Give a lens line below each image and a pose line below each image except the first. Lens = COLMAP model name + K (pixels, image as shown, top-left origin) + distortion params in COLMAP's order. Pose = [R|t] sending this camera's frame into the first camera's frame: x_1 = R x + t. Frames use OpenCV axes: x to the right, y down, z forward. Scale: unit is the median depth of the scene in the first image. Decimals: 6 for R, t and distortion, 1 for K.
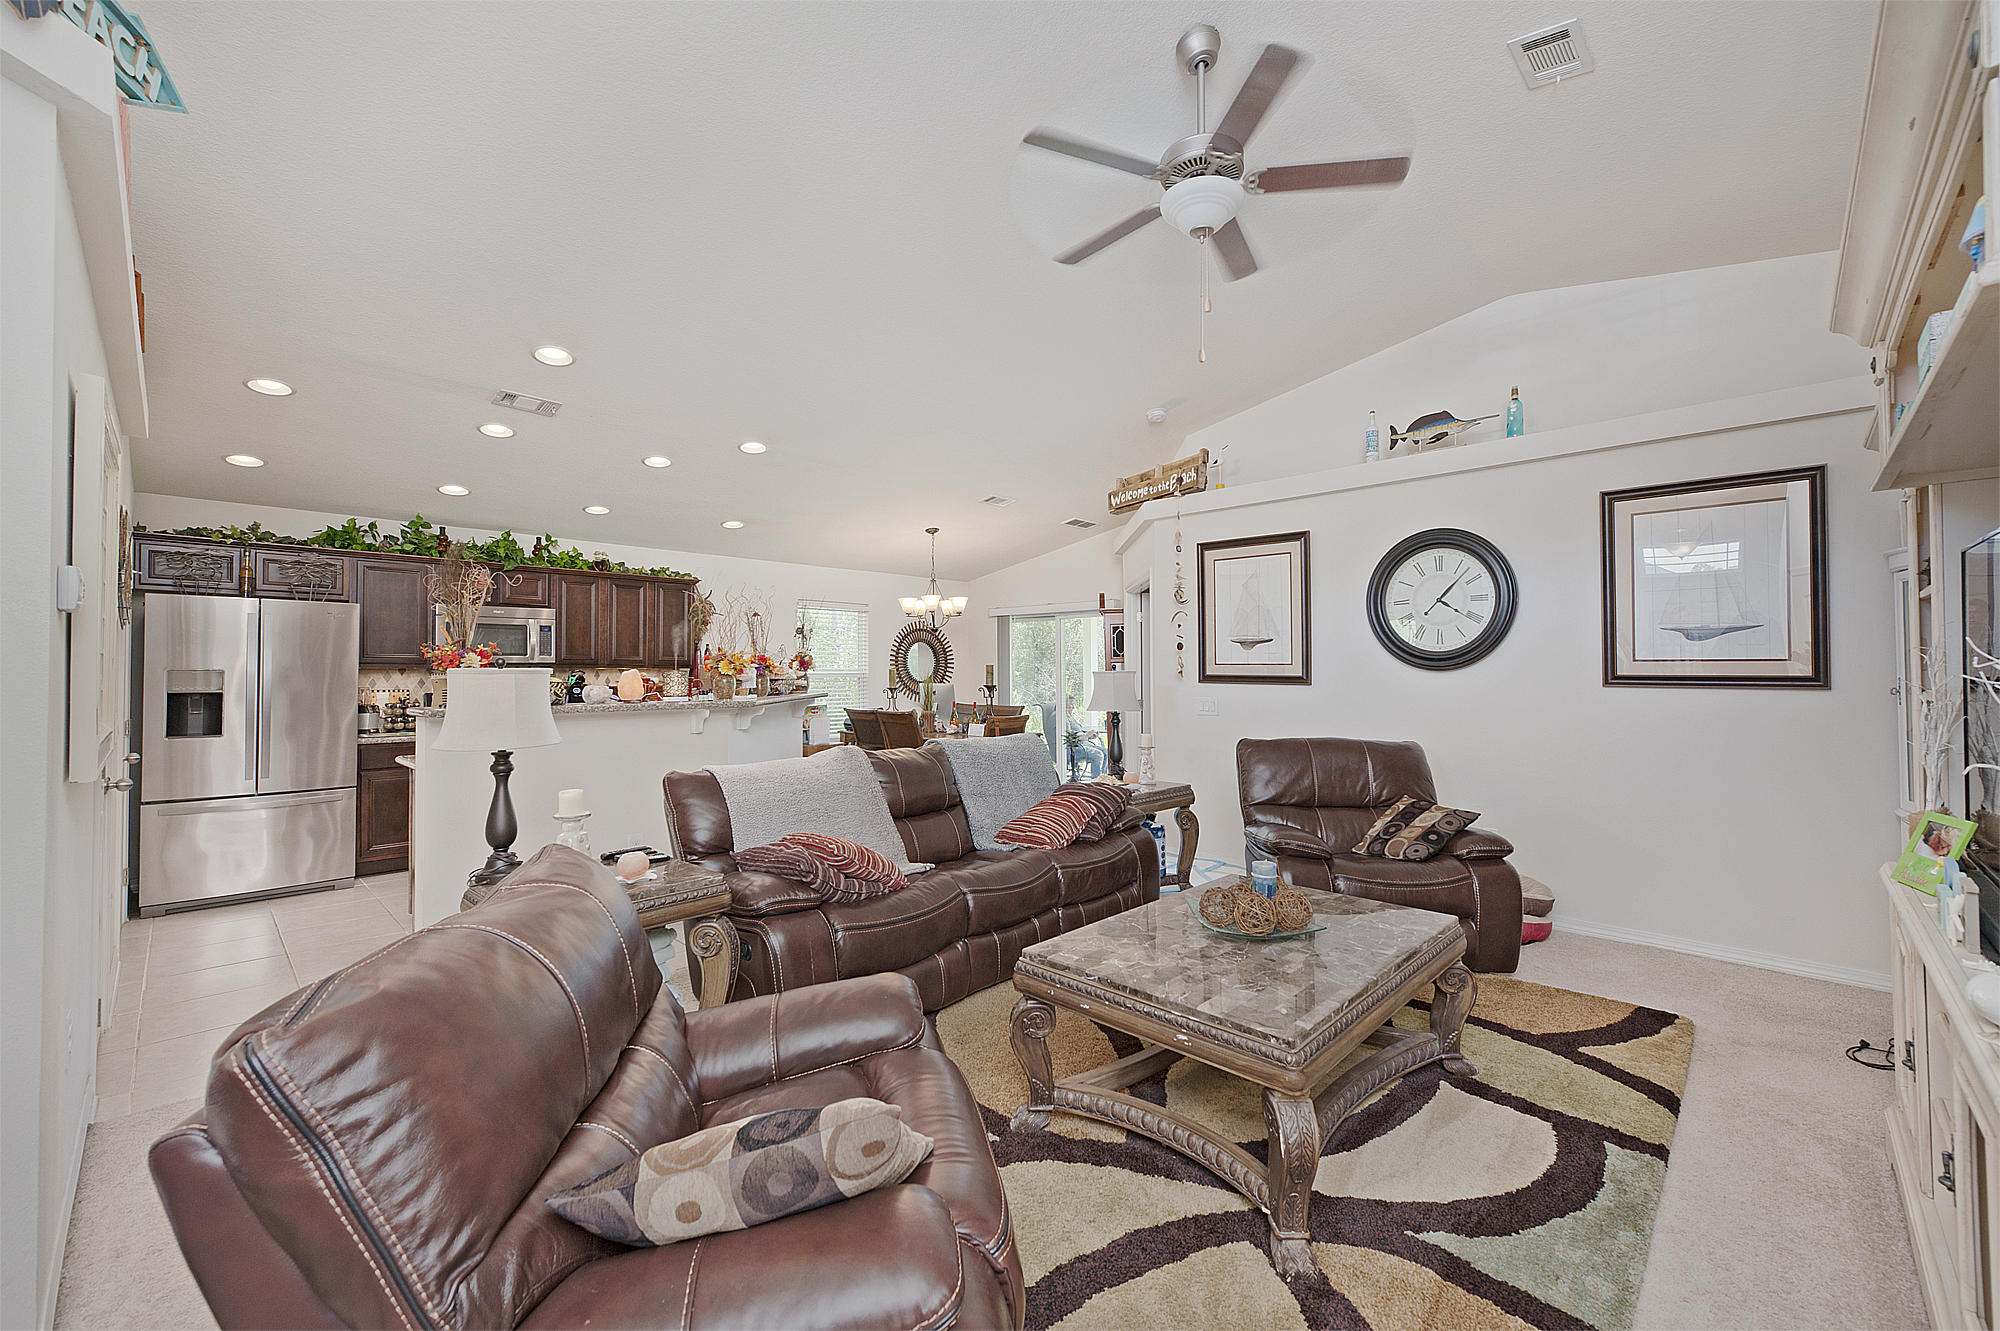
lens RADIAL K [[827.3, 0, 1068.1], [0, 827.3, 655.7], [0, 0, 1]] dist [-0.000304, -0.000410]
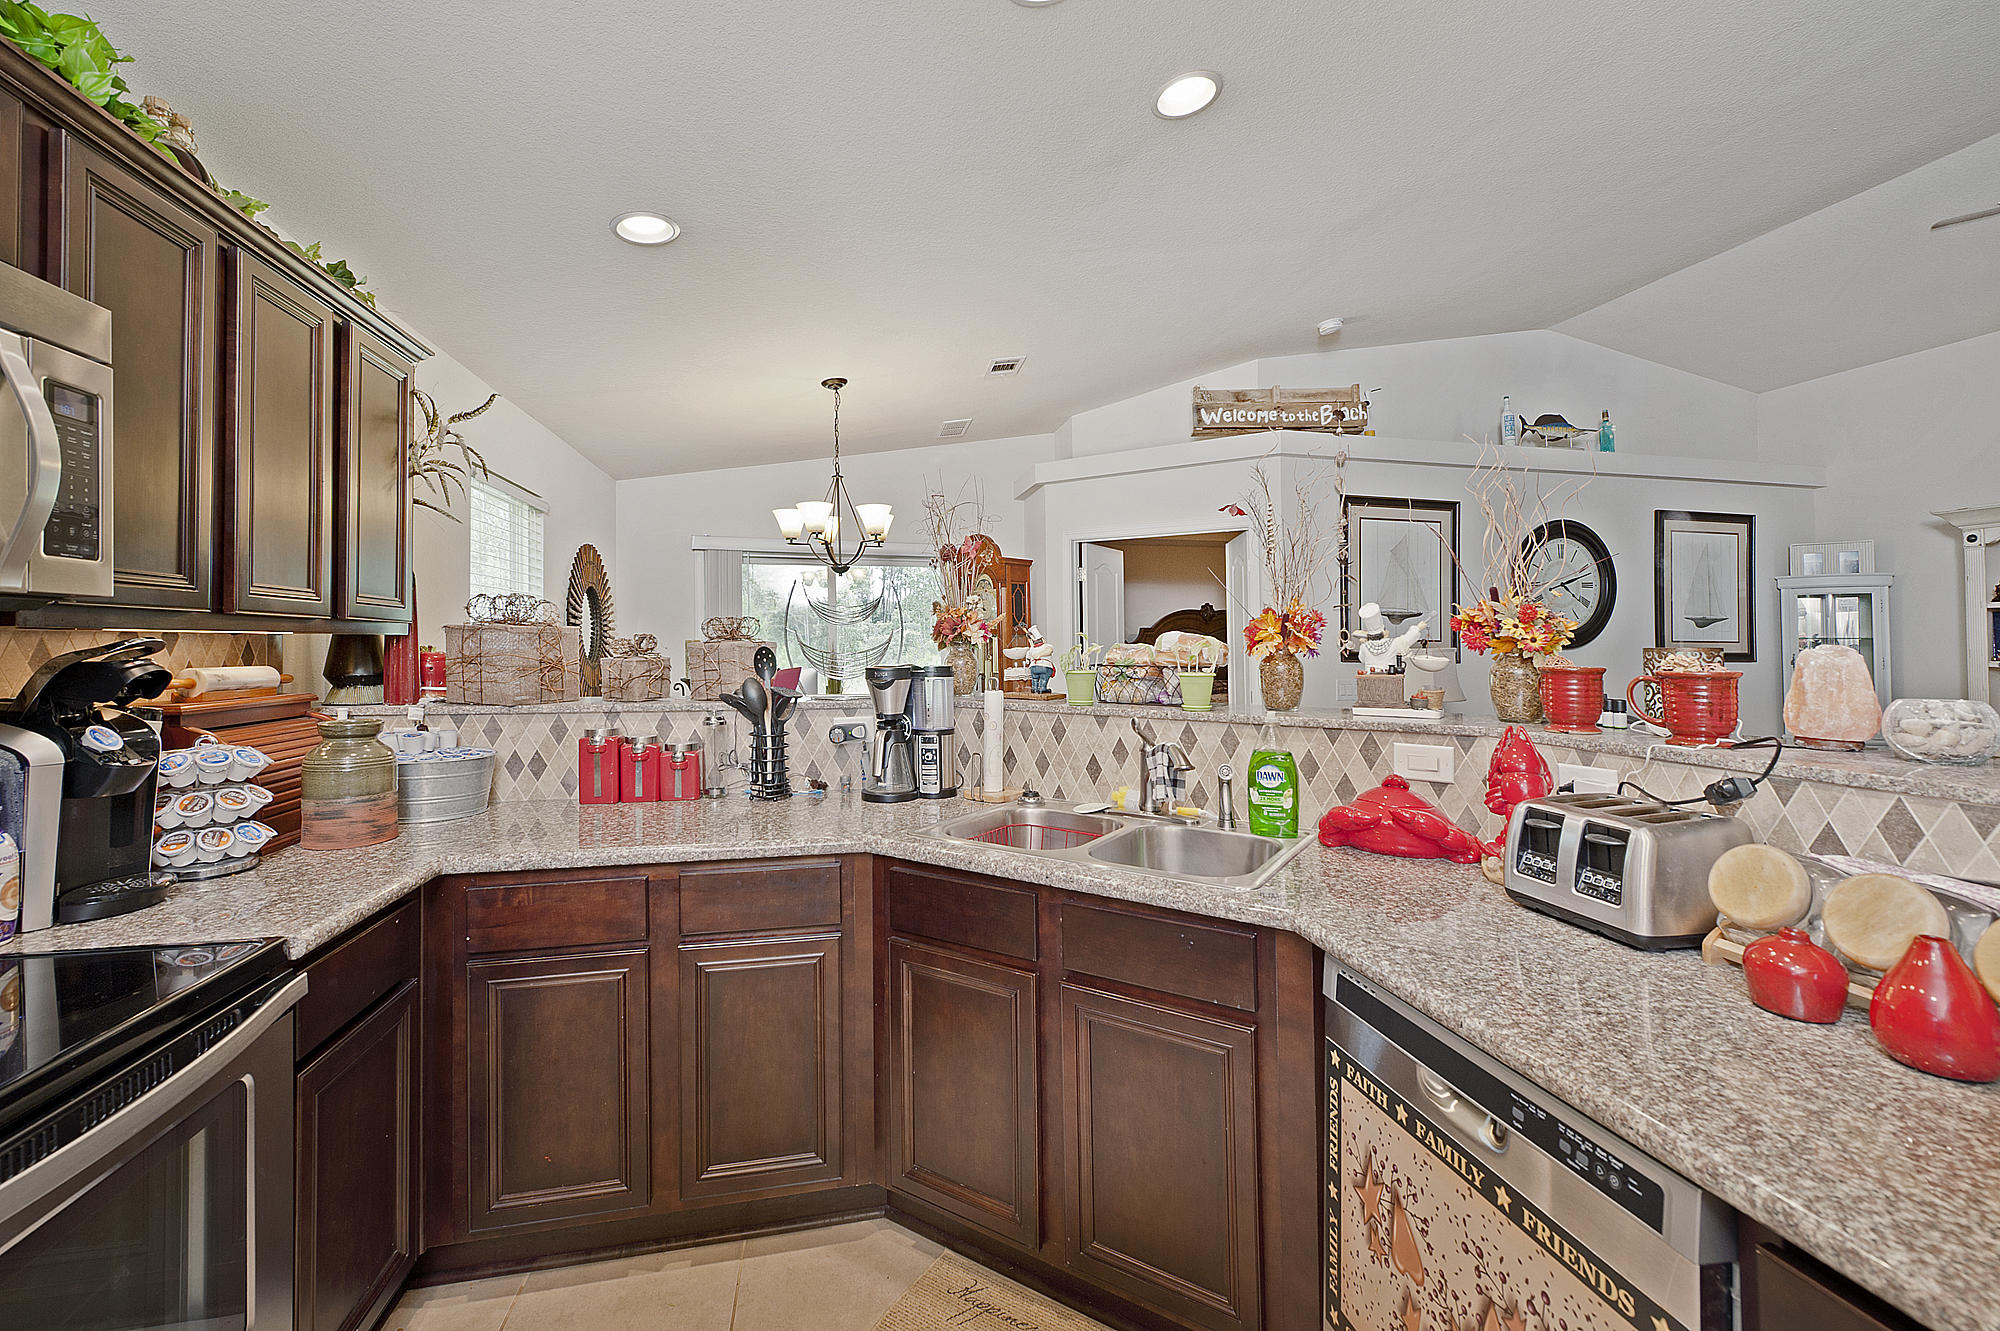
lens RADIAL K [[836.8, 0, 1000.6], [0, 836.8, 626.2], [0, 0, 1]] dist [0.001951, -0.000080]
pose [[0.565785, 0.021813, 0.824264, -0.867945], [-0.018913, 0.999730, -0.013475, 0.017744], [-0.824336, -0.007966, 0.566045, 0.950448]]
